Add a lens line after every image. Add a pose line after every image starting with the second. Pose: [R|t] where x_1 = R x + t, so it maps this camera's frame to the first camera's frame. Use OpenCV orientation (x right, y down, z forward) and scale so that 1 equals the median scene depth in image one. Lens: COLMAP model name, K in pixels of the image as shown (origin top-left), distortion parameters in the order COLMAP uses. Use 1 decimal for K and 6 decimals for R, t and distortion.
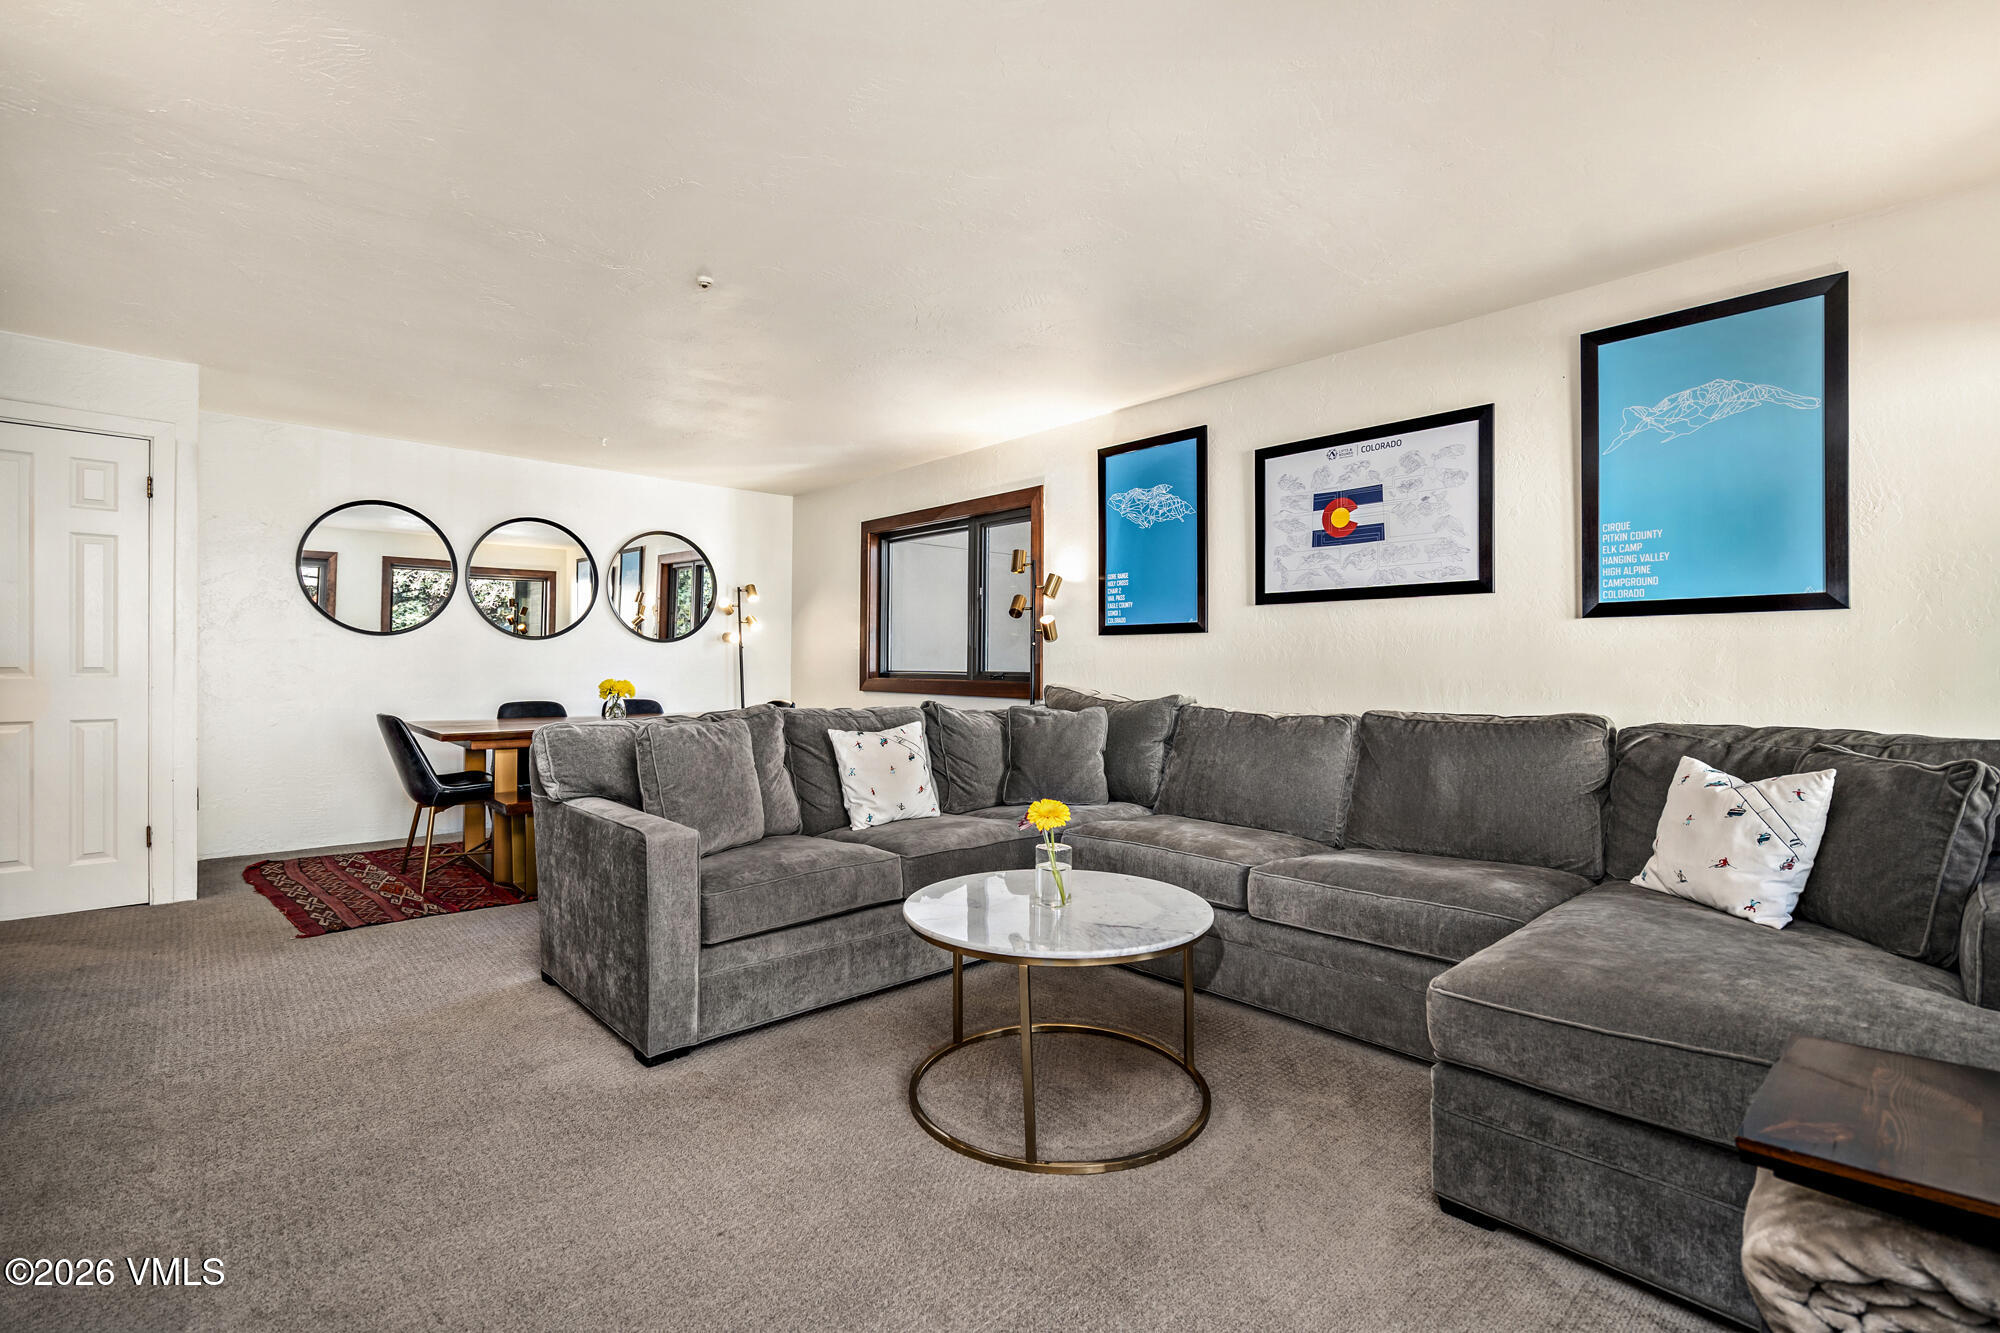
lens RADIAL K [[900.6, 0, 988.3], [0, 900.6, 661.7], [0, 0, 1]] dist [-0.010049, 0.002337]
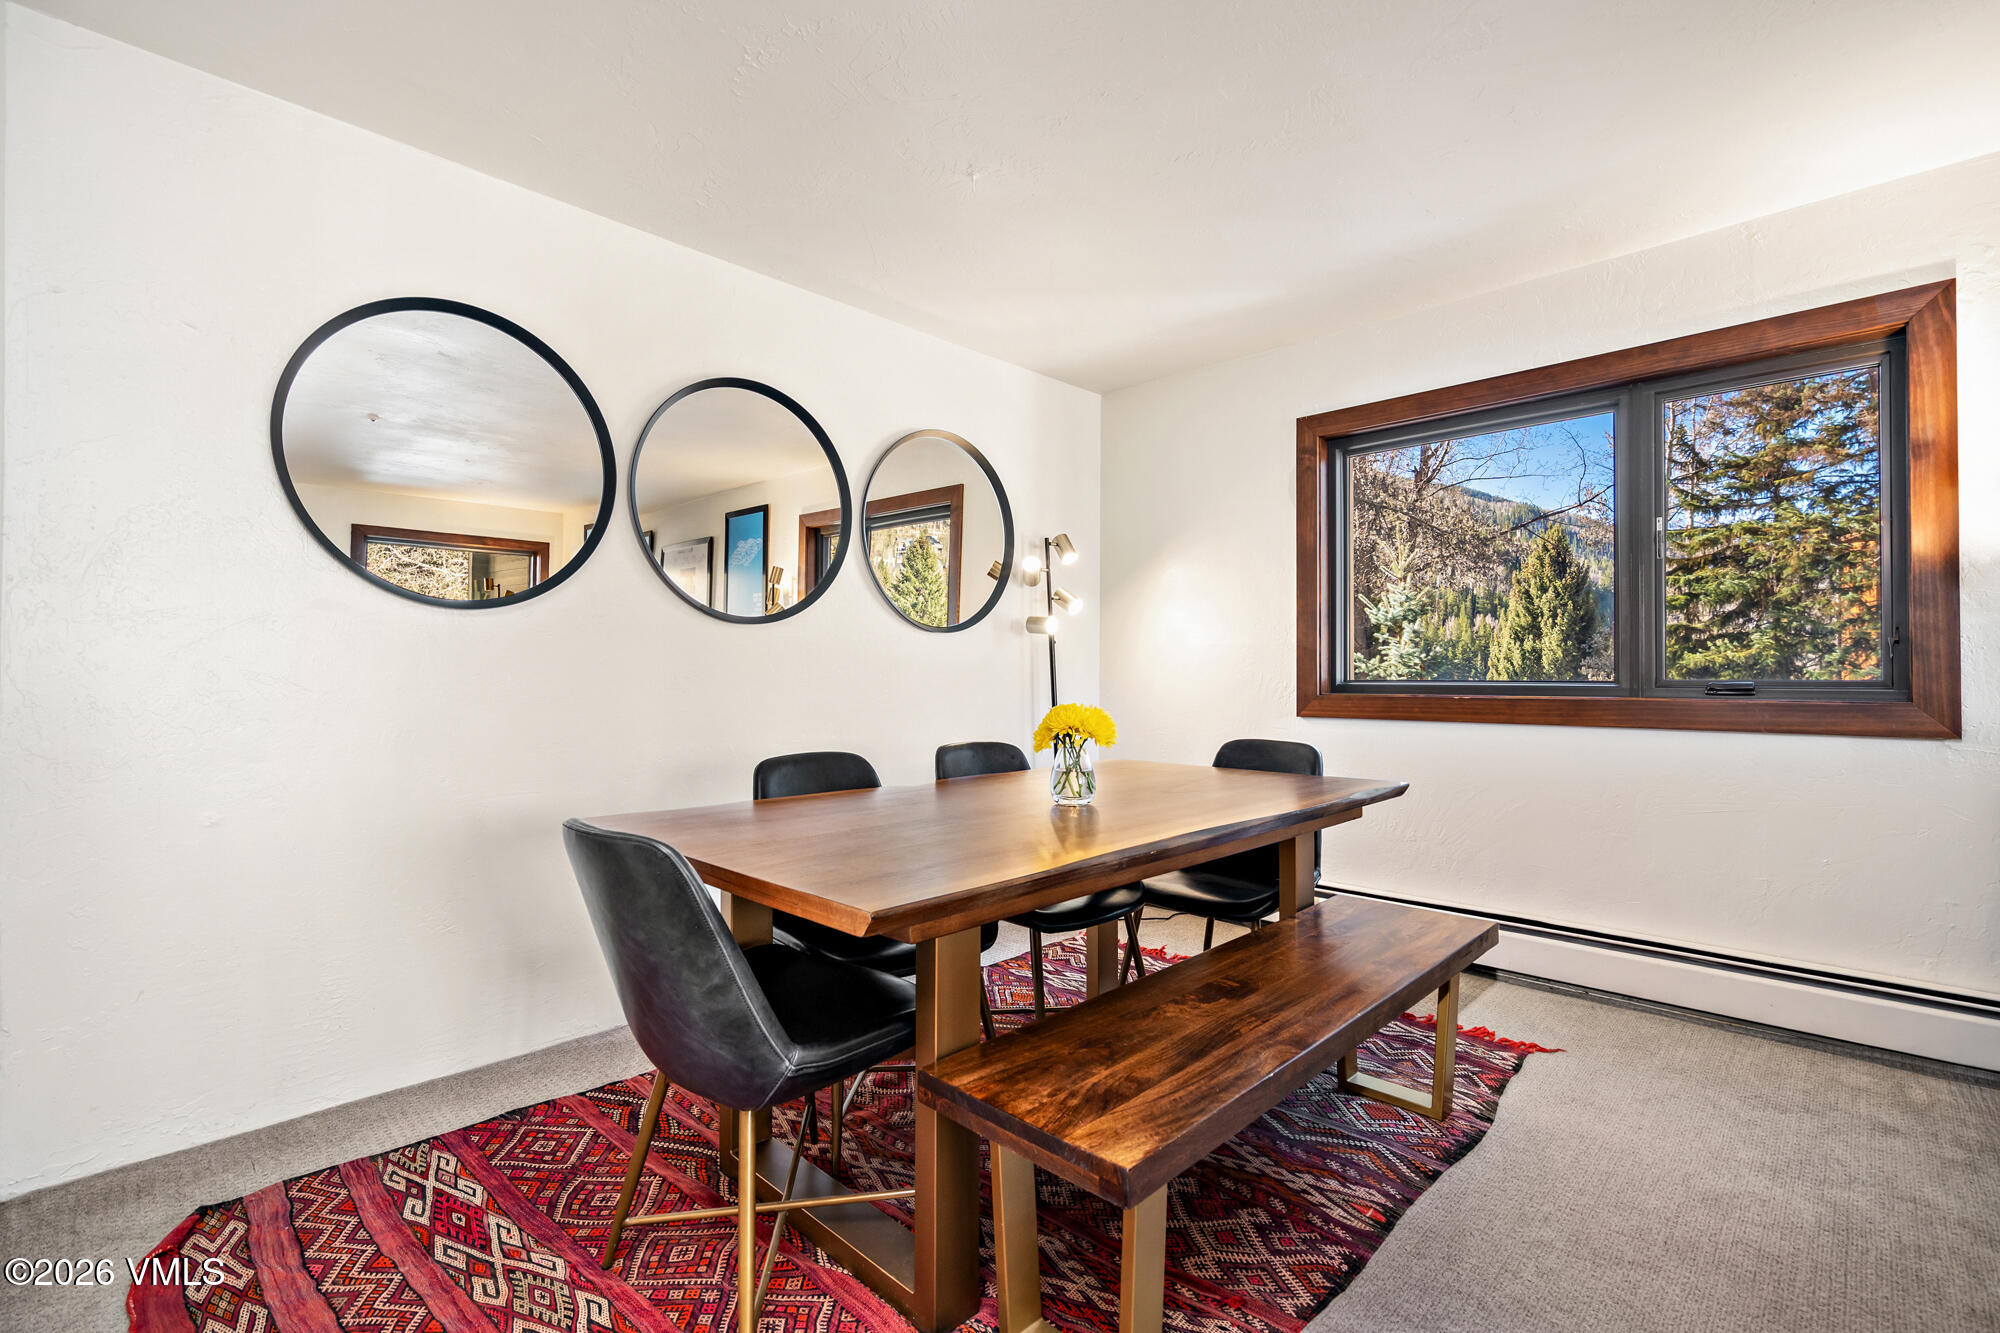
lens RADIAL K [[900.6, 0, 993.0], [0, 900.6, 673.3], [0, 0, 1]] dist [-0.010049, 0.002337]
pose [[0.997989, -0.007861, 0.062895, -0.585360], [0.007899, 0.999969, -0.000369, 0.005704], [-0.062890, 0.000865, 0.998020, 0.718382]]
